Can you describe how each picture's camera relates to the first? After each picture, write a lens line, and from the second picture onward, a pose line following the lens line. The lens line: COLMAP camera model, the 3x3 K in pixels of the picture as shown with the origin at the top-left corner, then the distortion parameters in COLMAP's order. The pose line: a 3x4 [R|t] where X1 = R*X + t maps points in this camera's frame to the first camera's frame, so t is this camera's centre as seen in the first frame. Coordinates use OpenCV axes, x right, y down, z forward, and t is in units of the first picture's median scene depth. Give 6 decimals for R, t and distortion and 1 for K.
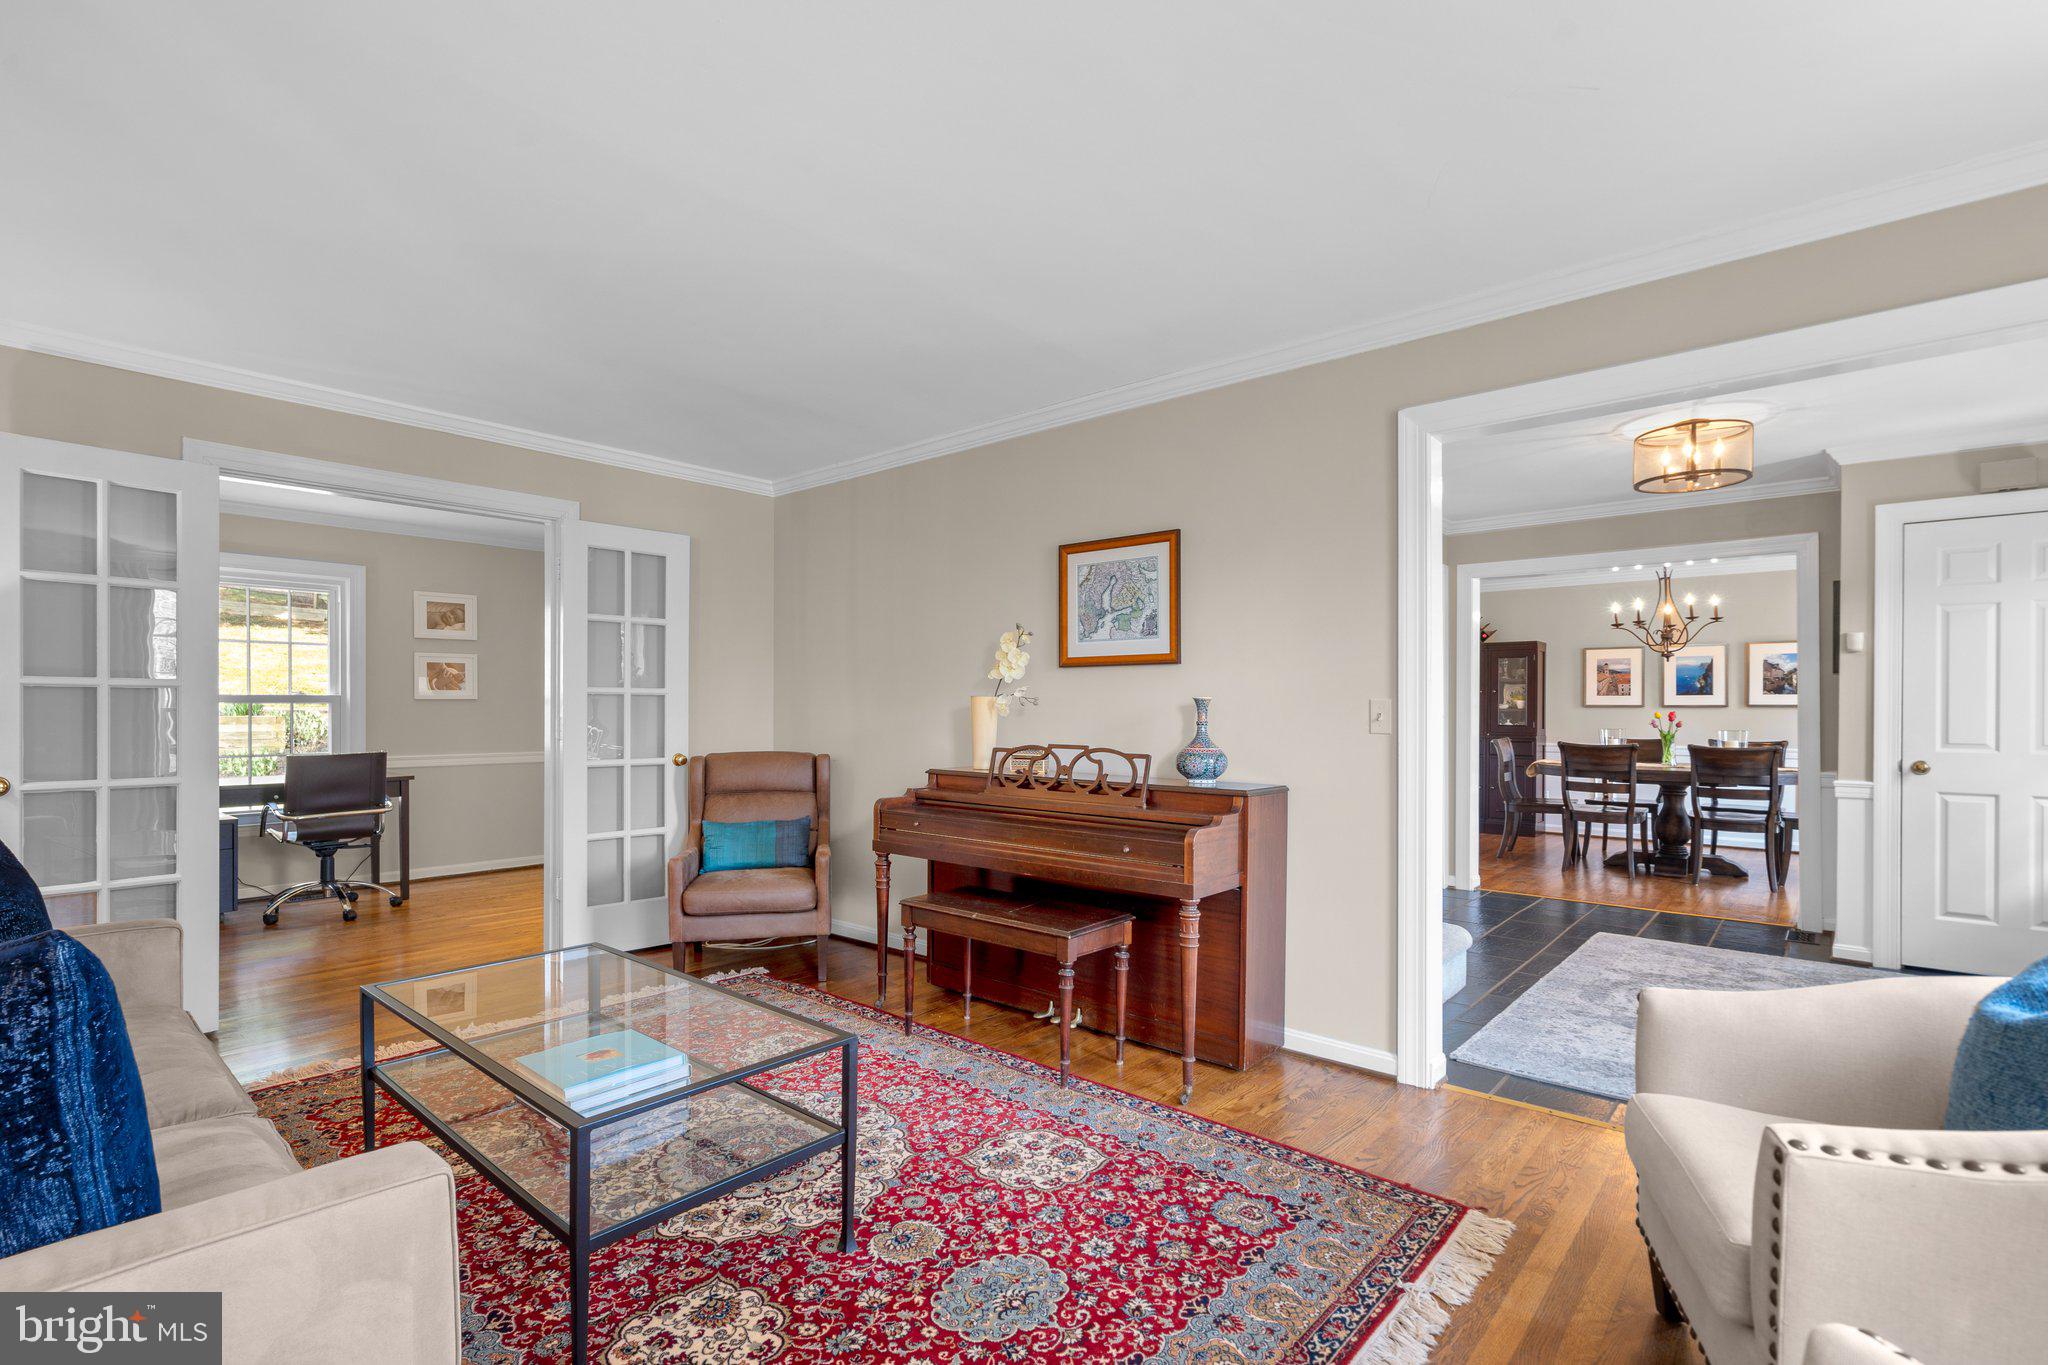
lens RADIAL K [[953.3, 0, 1005.6], [0, 953.3, 702.3], [0, 0, 1]] dist [0.001906, 0.000085]
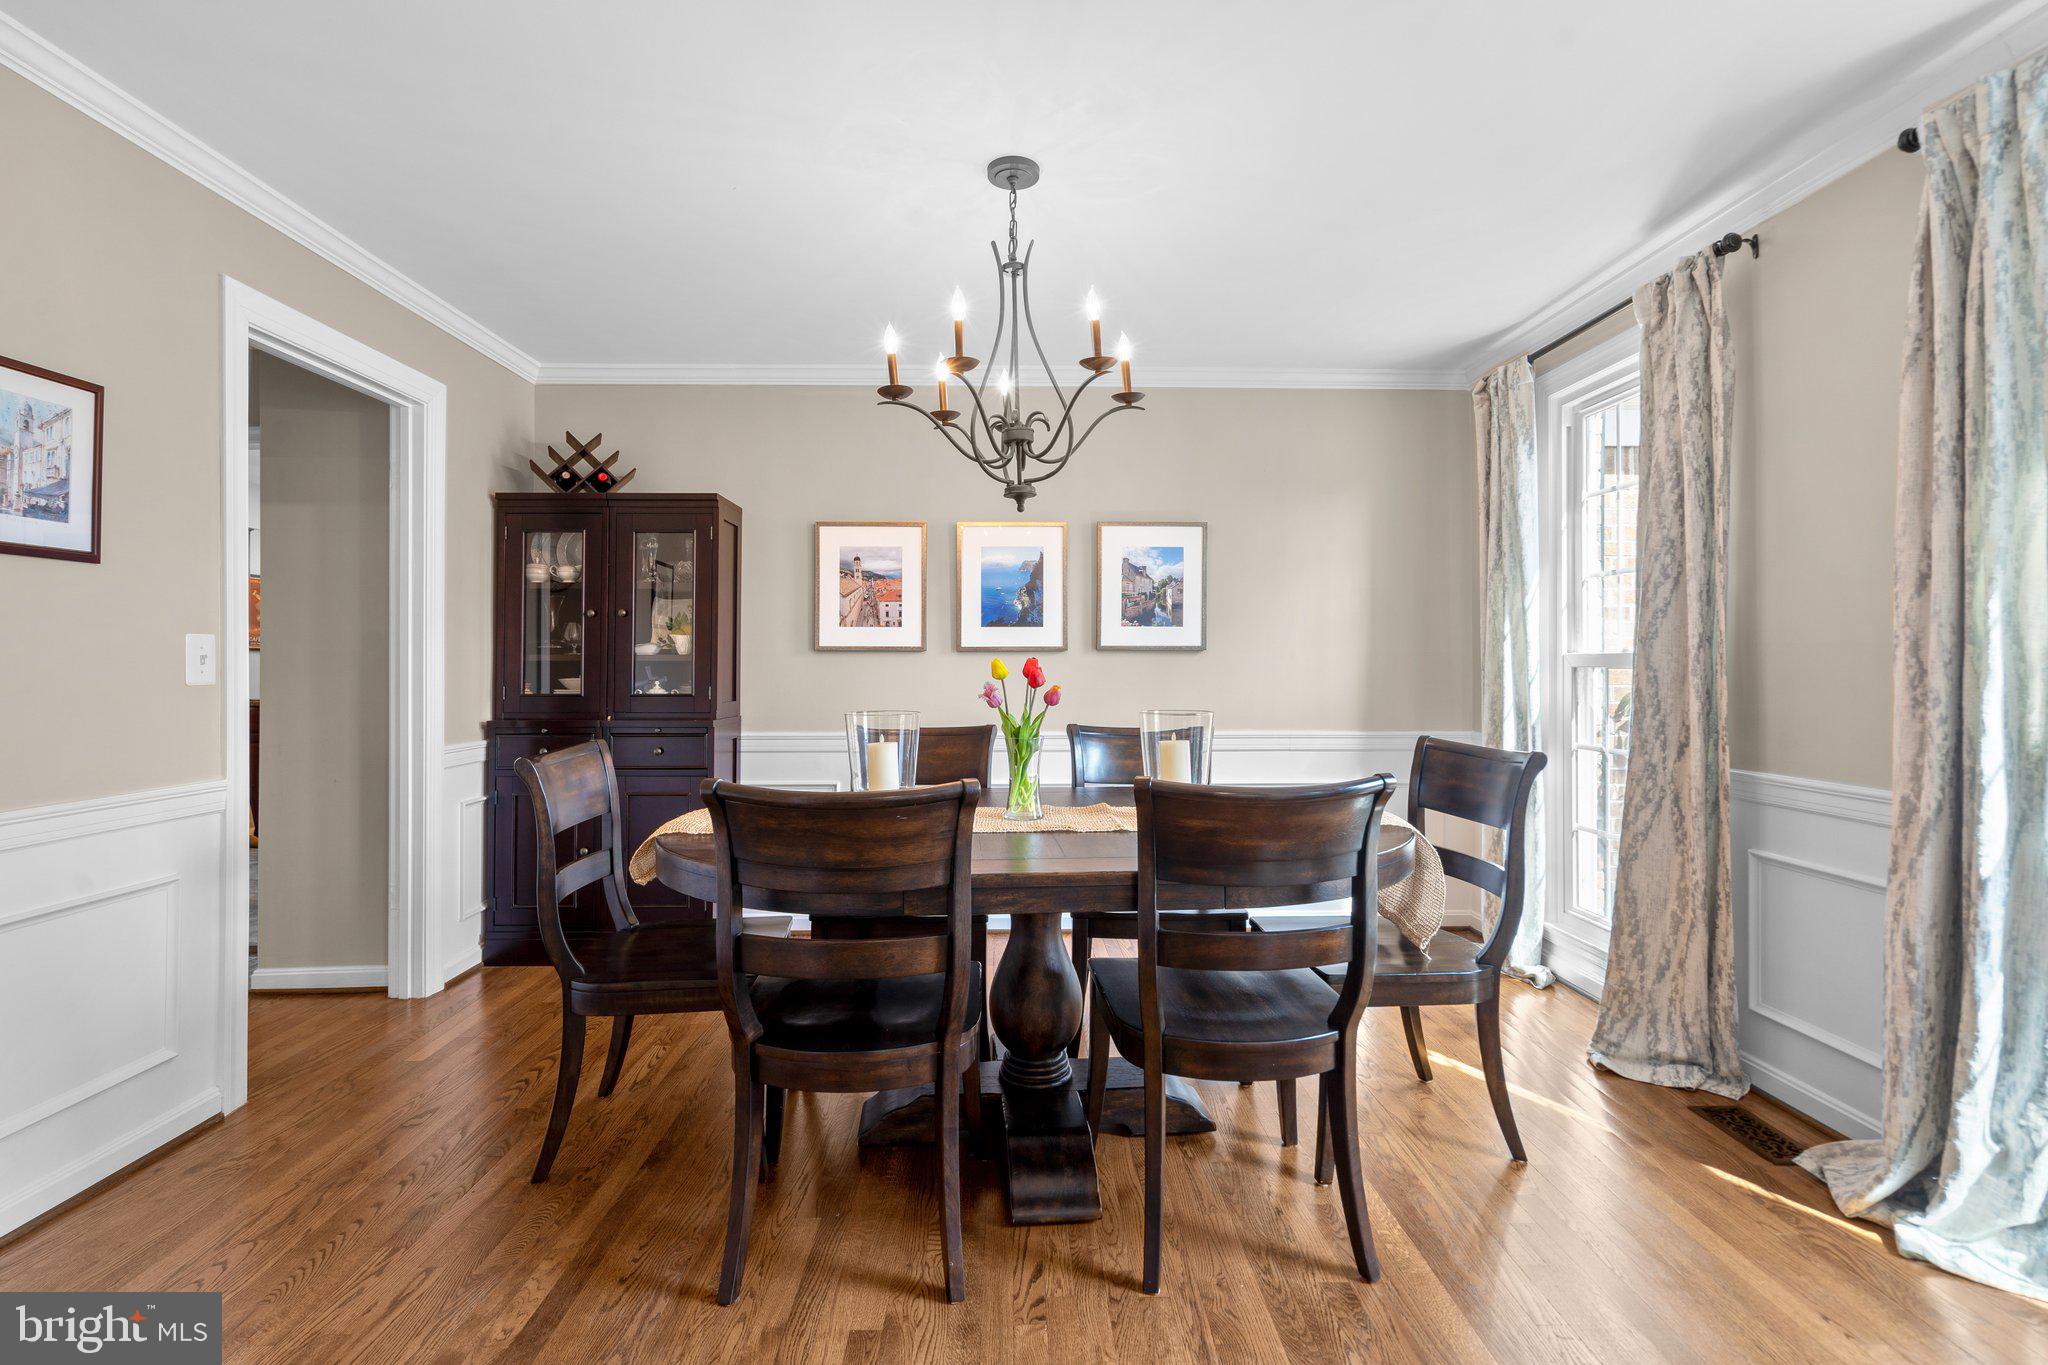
lens RADIAL K [[938.0, 0, 1013.2], [0, 938.0, 662.7], [0, 0, 1]] dist [0.001406, 0.000918]
pose [[0.739947, -0.001967, 0.672662, 0.478028], [-0.002322, 0.999982, 0.005478, 0.009876], [-0.672661, -0.005615, 0.739930, 0.771366]]
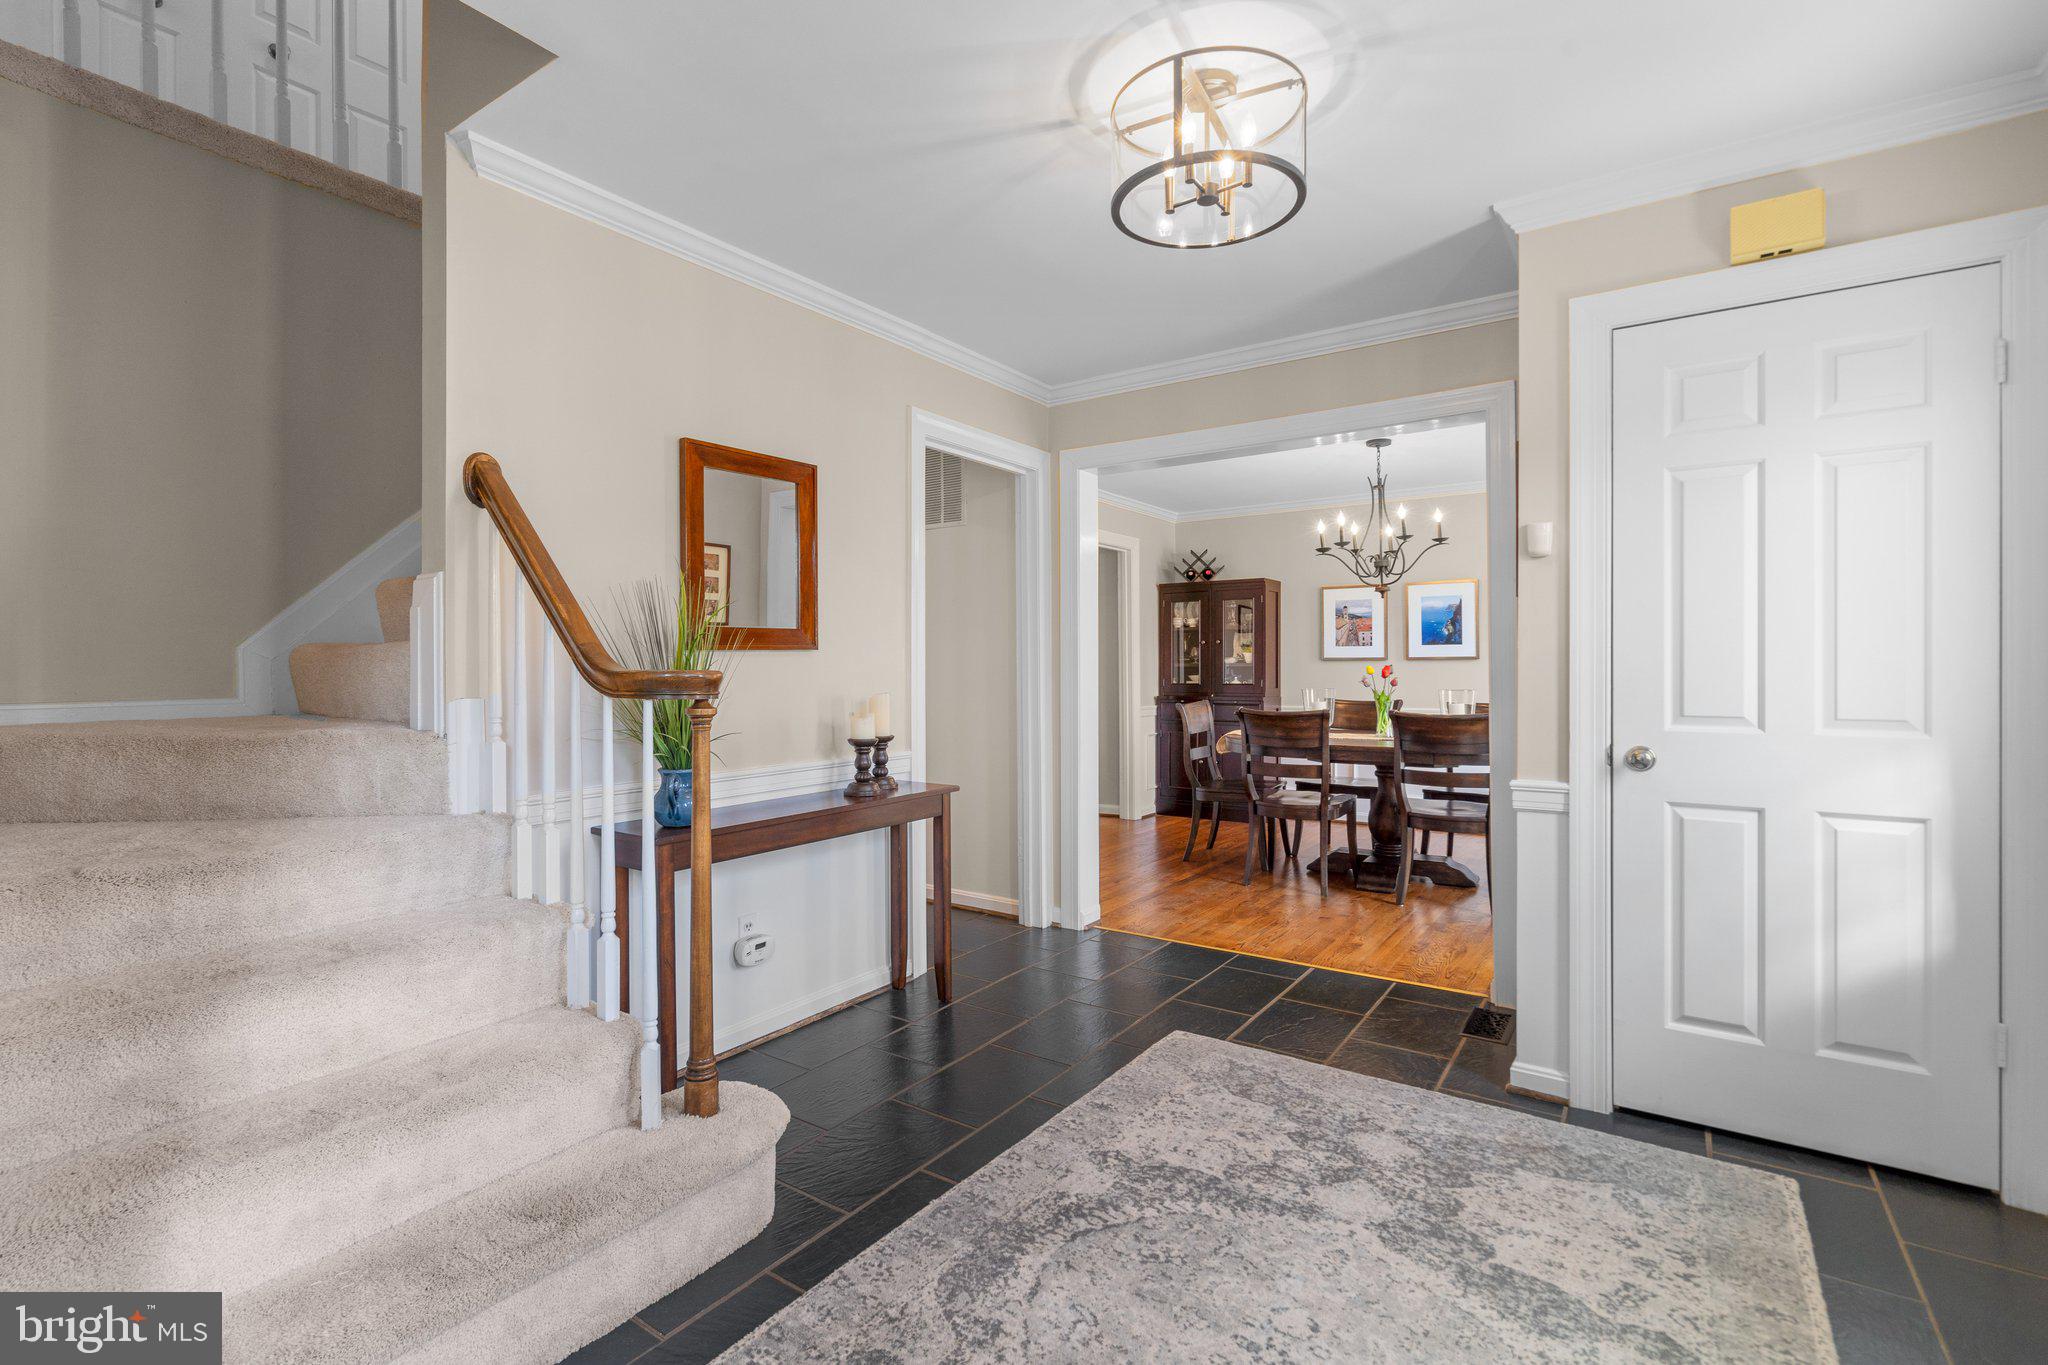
lens RADIAL K [[938.0, 0, 1013.2], [0, 938.0, 662.7], [0, 0, 1]] dist [0.001406, 0.000918]
pose [[0.993913, -0.007254, 0.109926, 0.332256], [0.007215, 0.999974, 0.000747, 0.005474], [-0.109929, 0.000051, 0.993939, 0.307391]]
